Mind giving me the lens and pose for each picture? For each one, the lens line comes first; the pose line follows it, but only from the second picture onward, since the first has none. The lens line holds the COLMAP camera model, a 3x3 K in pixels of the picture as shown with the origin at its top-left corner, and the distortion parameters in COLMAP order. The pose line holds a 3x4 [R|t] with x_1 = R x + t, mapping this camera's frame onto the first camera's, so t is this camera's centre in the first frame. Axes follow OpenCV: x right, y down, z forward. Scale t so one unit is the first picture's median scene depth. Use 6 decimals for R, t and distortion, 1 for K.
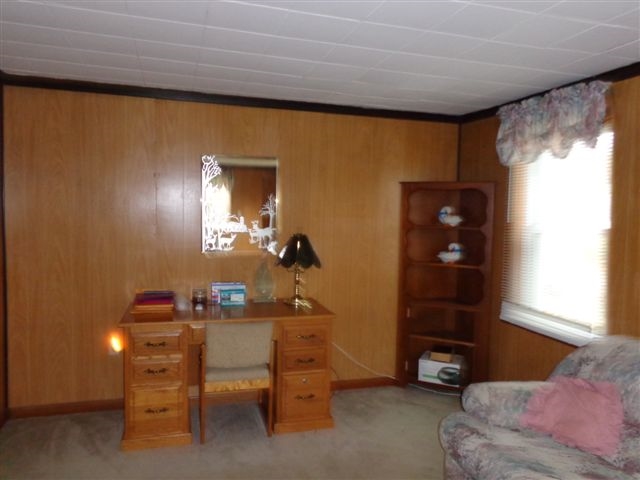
lens RADIAL K [[496.7, 0, 321.2], [0, 496.7, 241.1], [0, 0, 1]] dist [-0.003726, 0.025106]
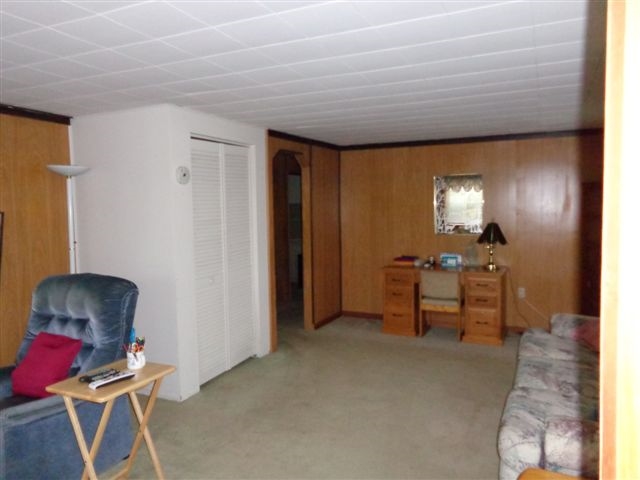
lens RADIAL K [[496.7, 0, 321.1], [0, 496.7, 239.7], [0, 0, 1]] dist [-0.003726, 0.025106]
pose [[0.745292, 0.013632, -0.666599, 0.626100], [-0.020056, 0.999797, -0.001978, 0.055207], [0.666437, 0.014844, 0.745414, -0.534115]]
